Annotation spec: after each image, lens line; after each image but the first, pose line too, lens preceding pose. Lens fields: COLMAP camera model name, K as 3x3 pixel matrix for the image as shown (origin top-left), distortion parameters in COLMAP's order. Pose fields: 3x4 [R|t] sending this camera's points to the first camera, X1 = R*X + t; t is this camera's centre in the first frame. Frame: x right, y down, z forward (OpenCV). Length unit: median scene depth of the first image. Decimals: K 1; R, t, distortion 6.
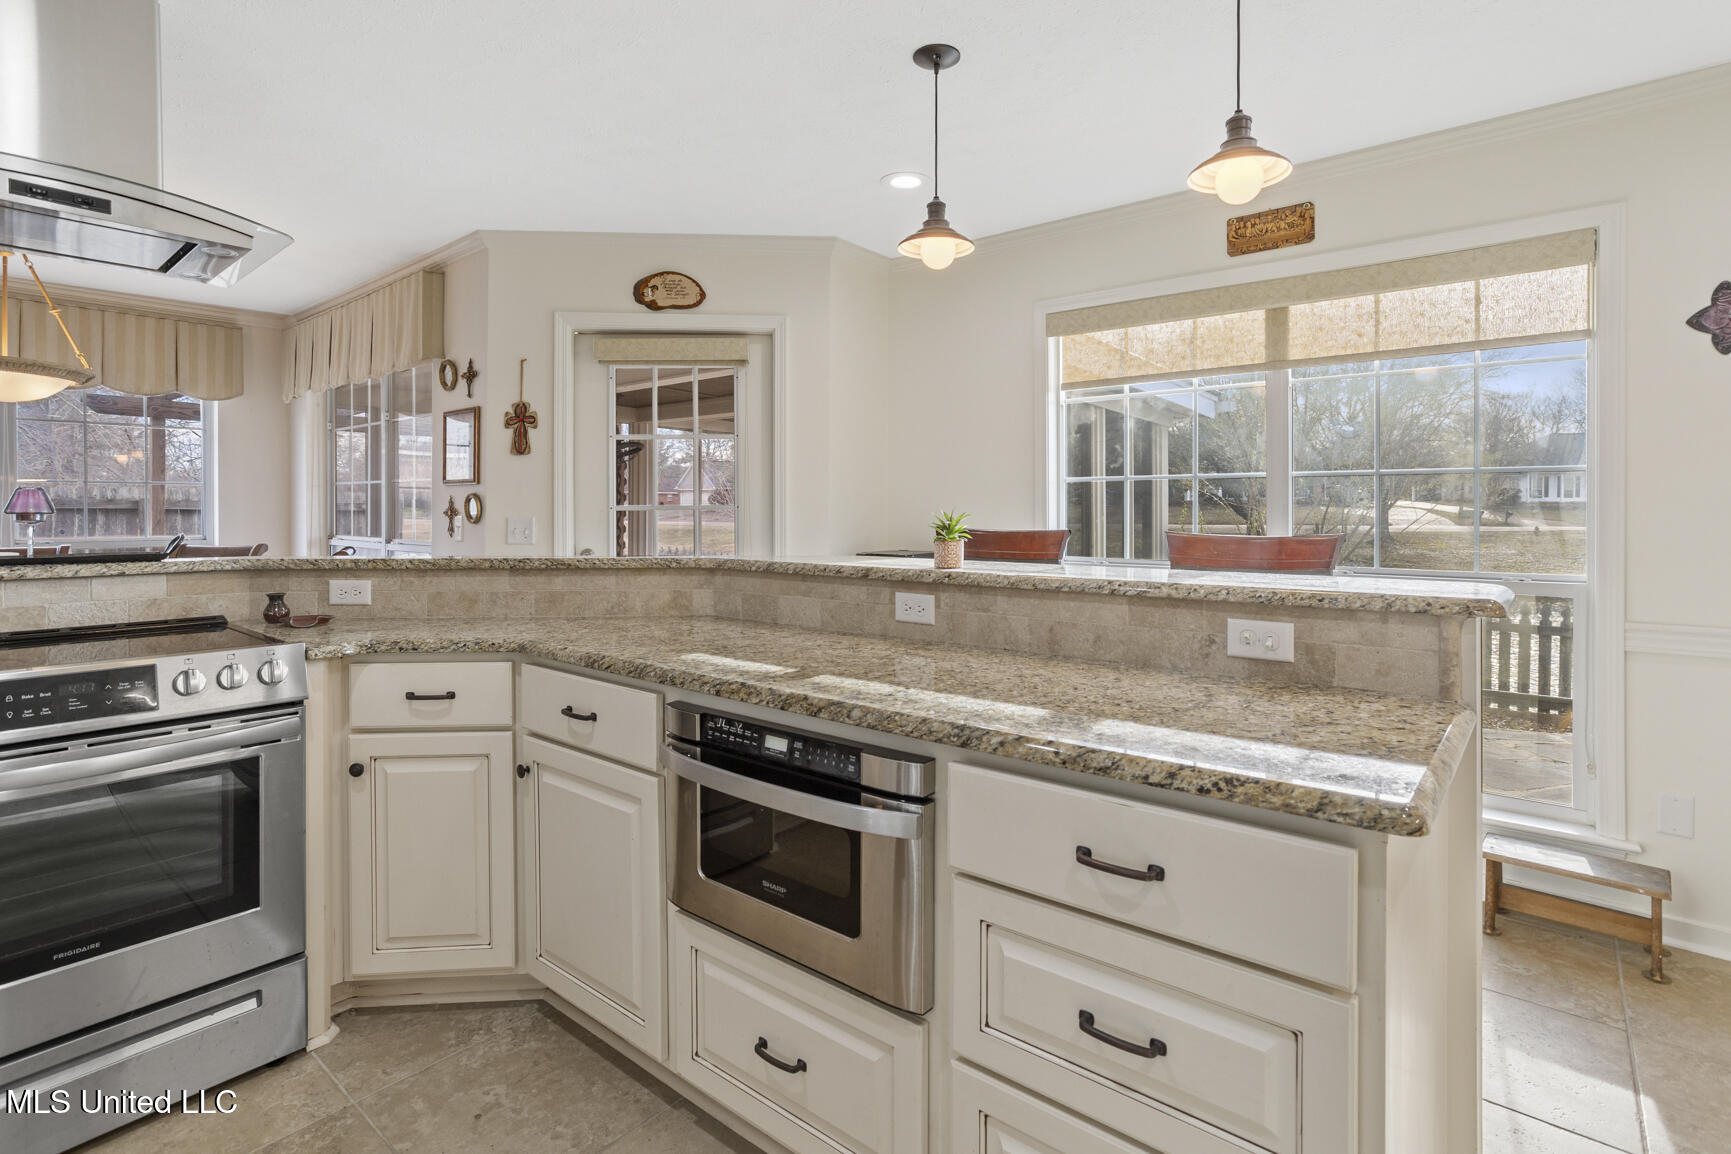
lens RADIAL K [[868.4, 0, 864.7], [0, 868.4, 507.5], [0, 0, 1]] dist [-0.057805, 0.033699]
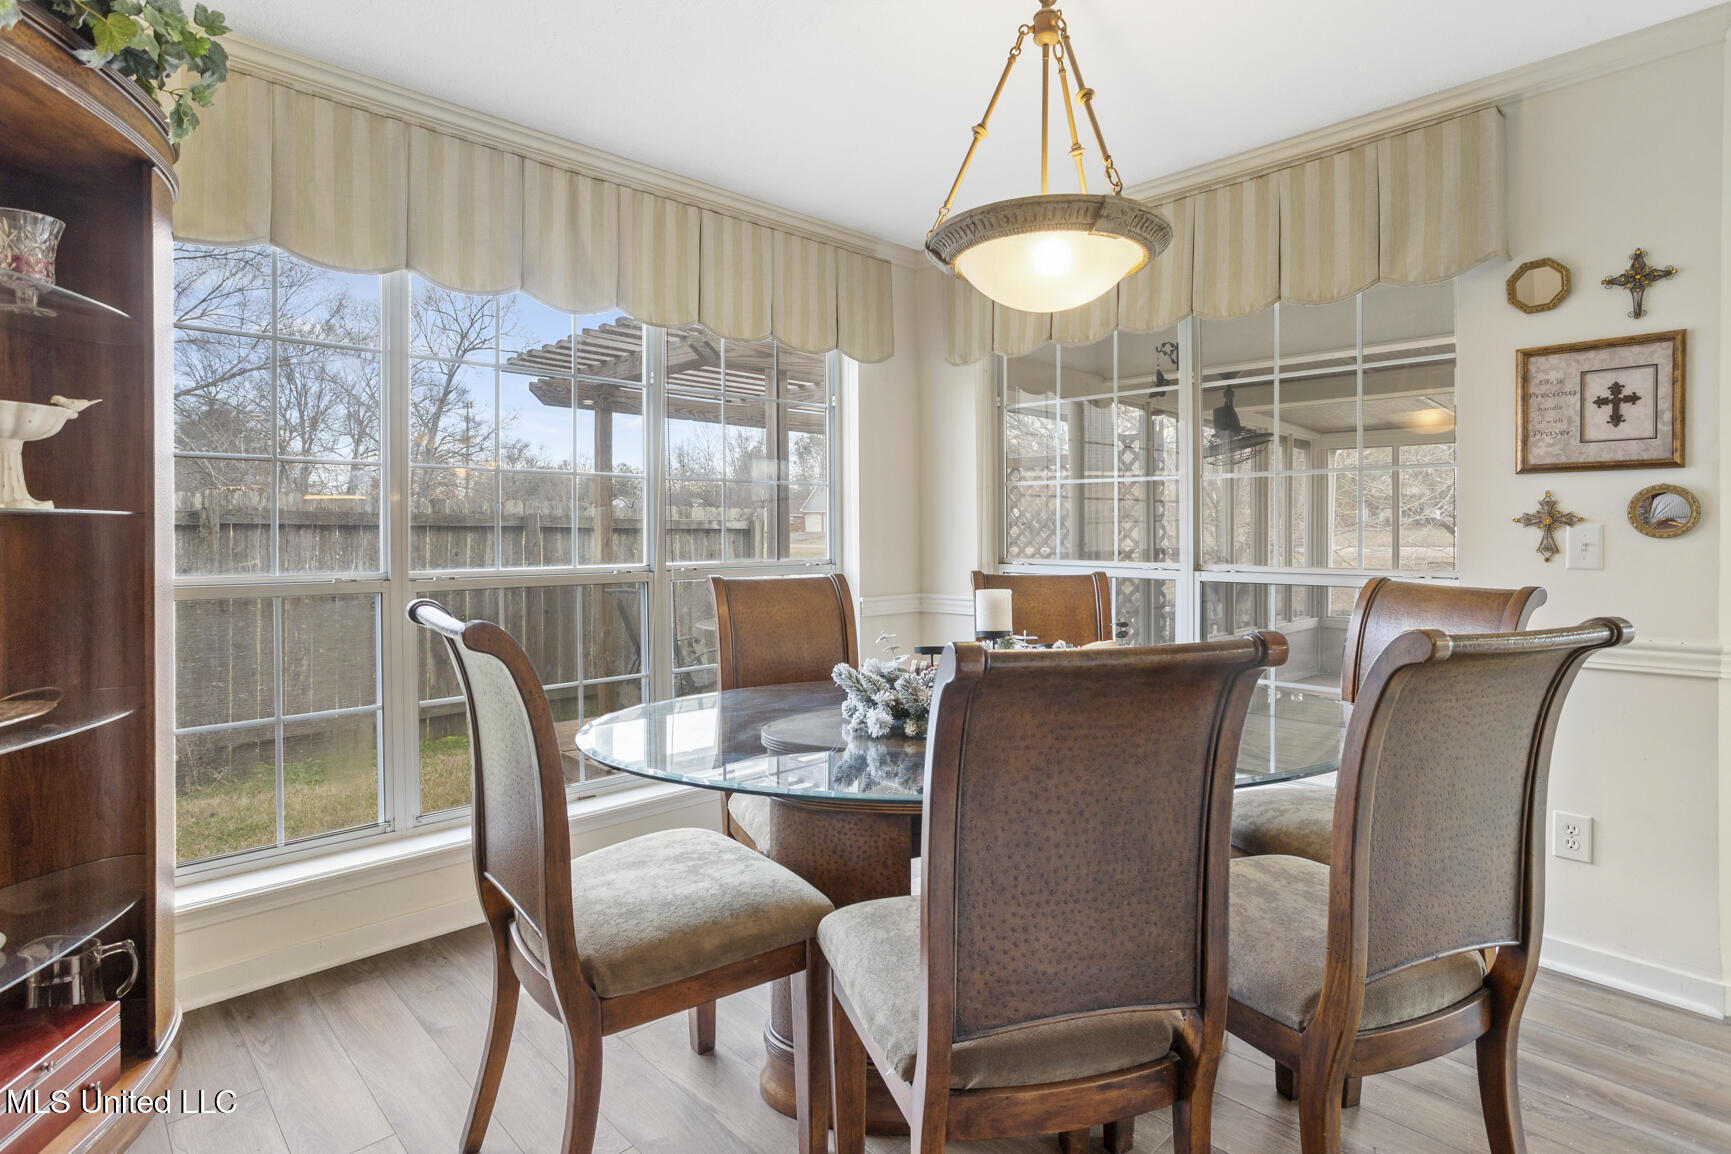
lens RADIAL K [[900.5, 0, 869.9], [0, 900.5, 529.7], [0, 0, 1]] dist [-0.041207, 0.032650]
pose [[0.994254, -0.001175, -0.107044, -1.579271], [0.000844, 0.999995, -0.003135, 0.024878], [0.107047, 0.003027, 0.994249, 0.627150]]
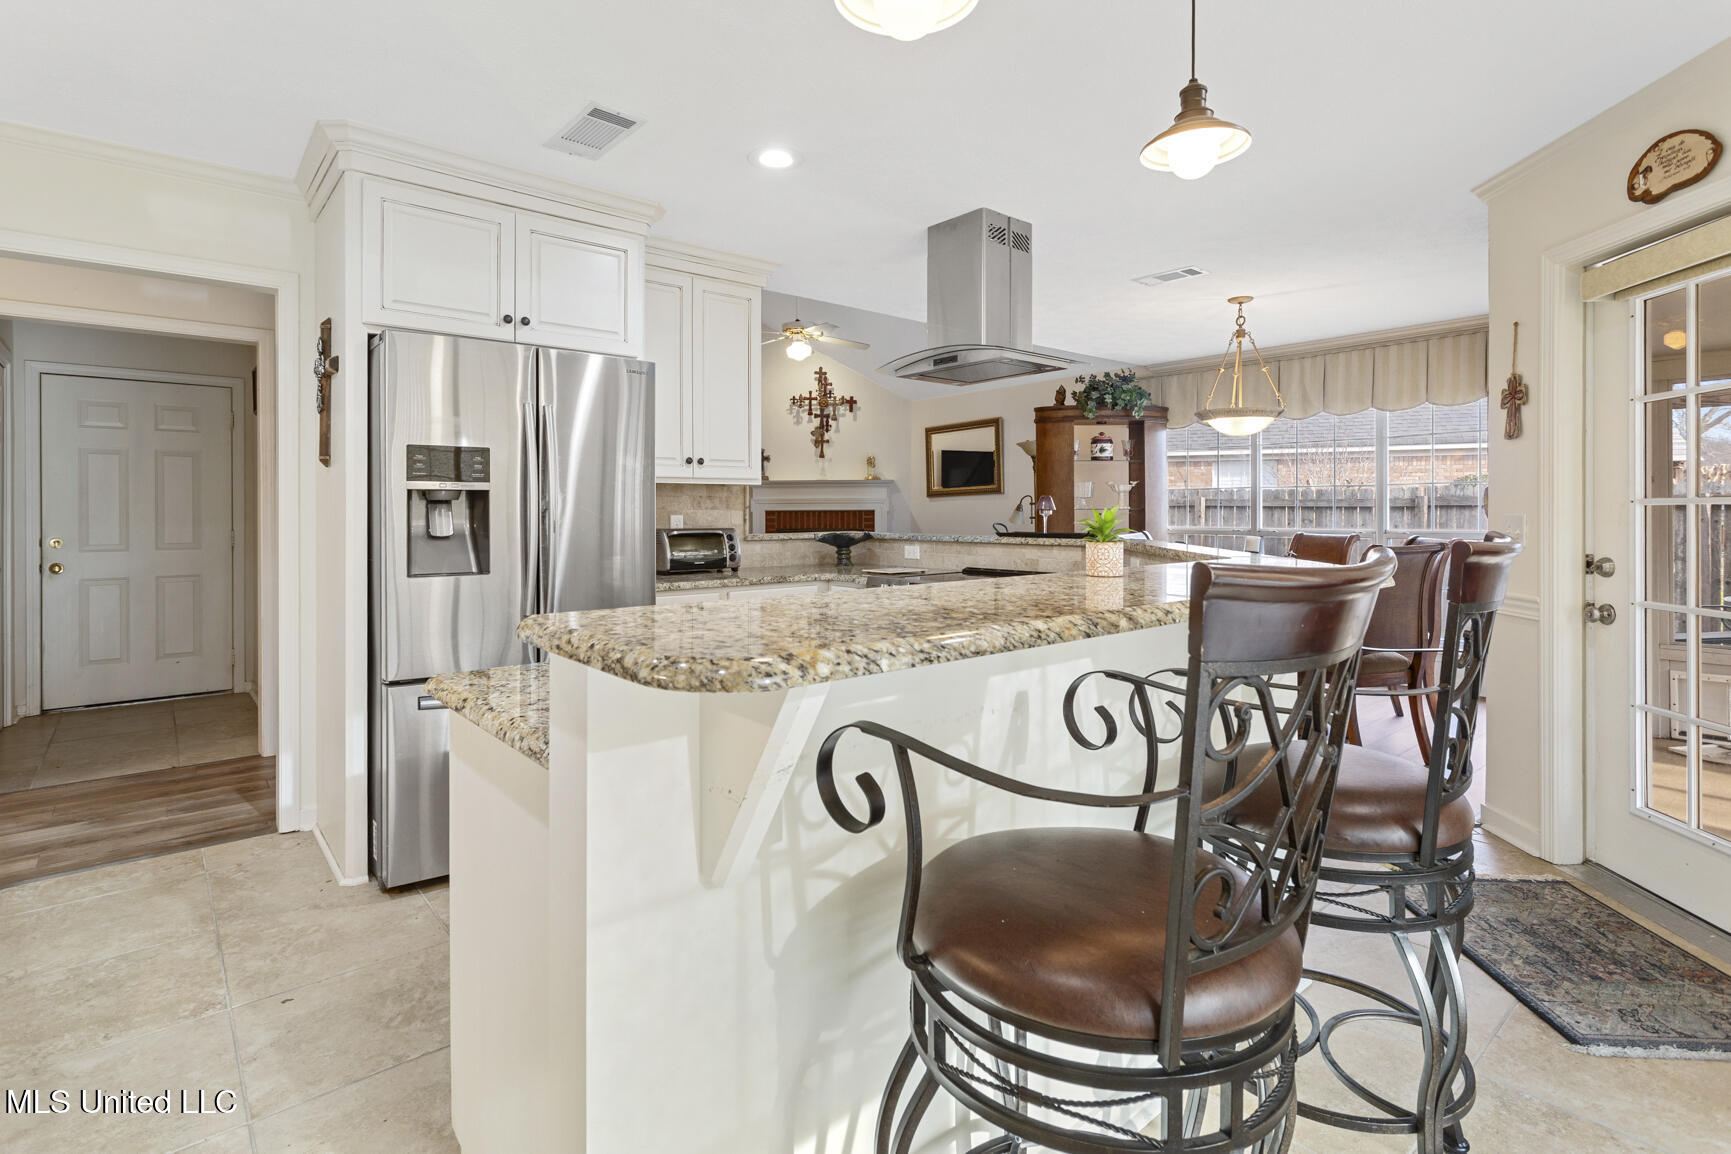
lens RADIAL K [[852.5, 0, 848.0], [0, 852.5, 535.7], [0, 0, 1]] dist [-0.052486, 0.026370]
pose [[-0.198324, 0.028319, -0.979727, 0.904518], [0.011085, 0.999583, 0.026649, 0.009407], [0.980074, -0.005575, -0.198555, 0.894068]]
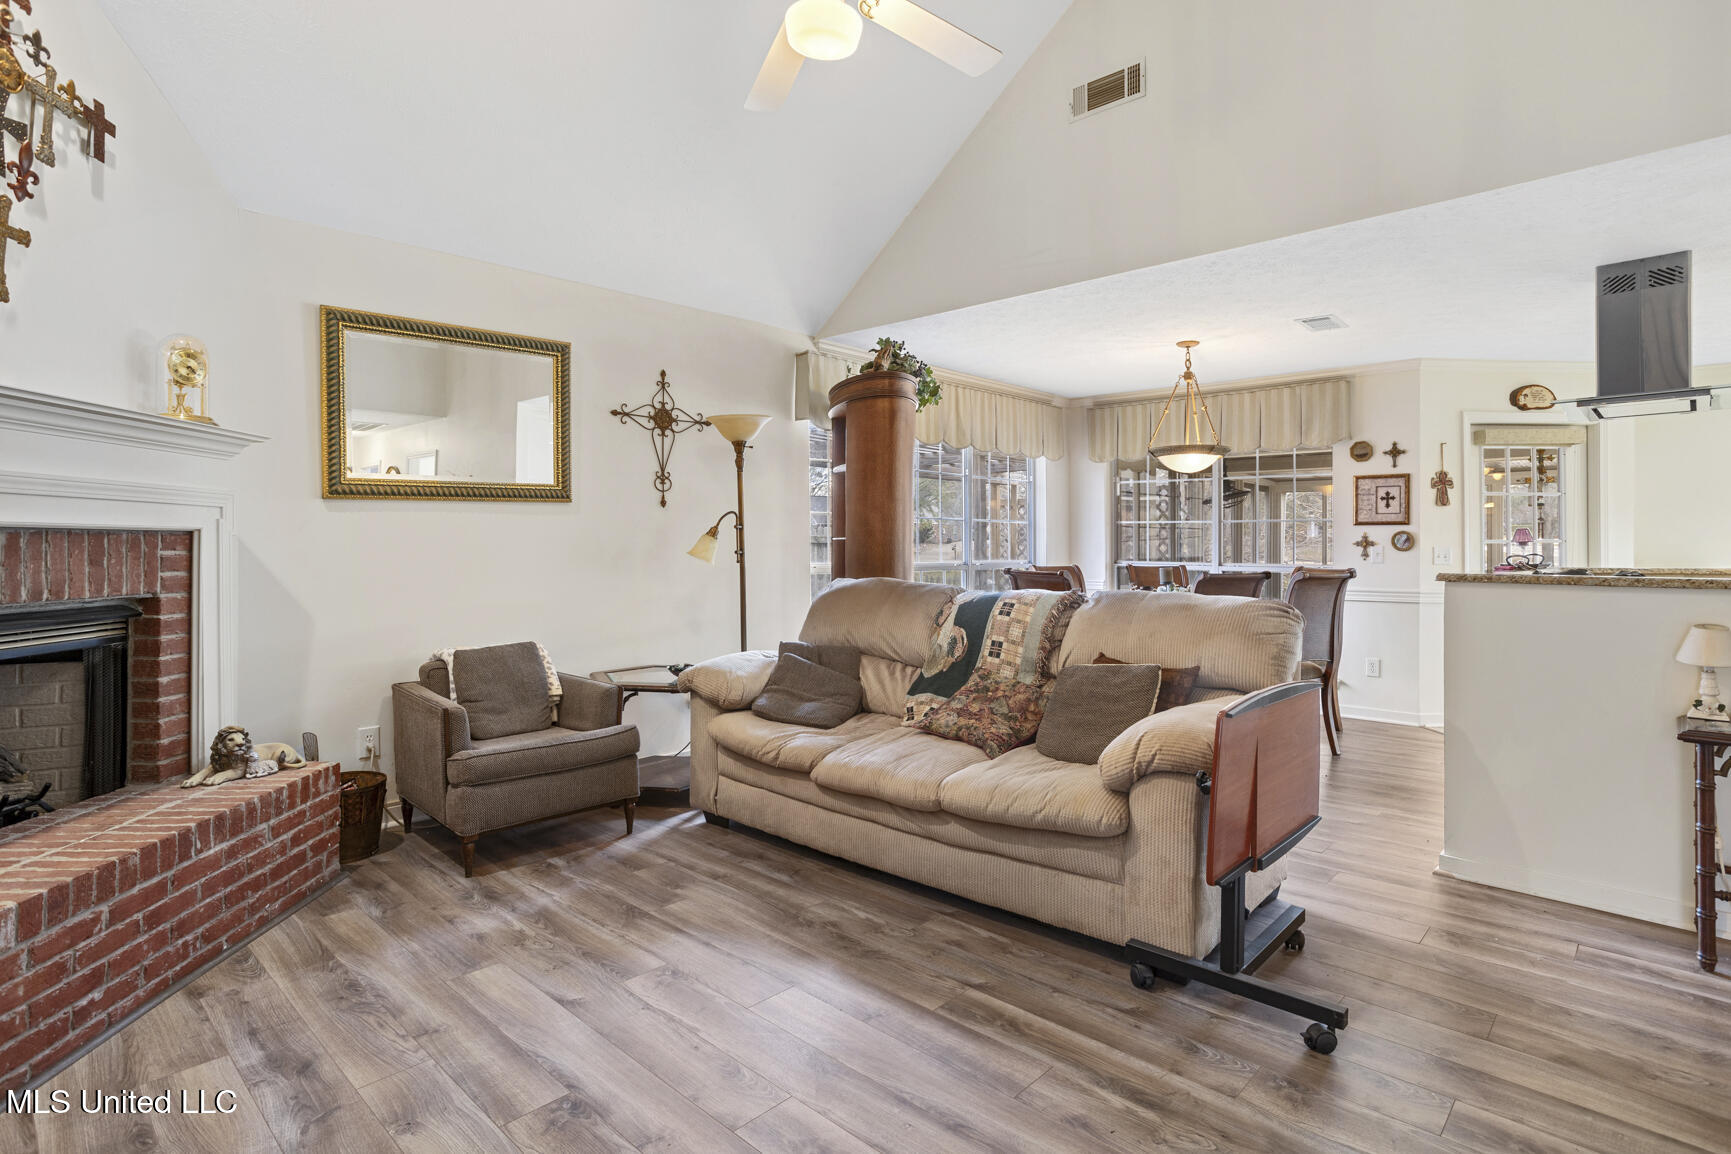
lens RADIAL K [[900.5, 0, 869.9], [0, 900.5, 529.7], [0, 0, 1]] dist [-0.041207, 0.032650]
pose [[0.998262, 0.004846, -0.058738, -2.245740], [-0.005848, 0.999840, -0.016888, 0.022264], [0.058646, 0.017202, 0.998131, -1.066409]]
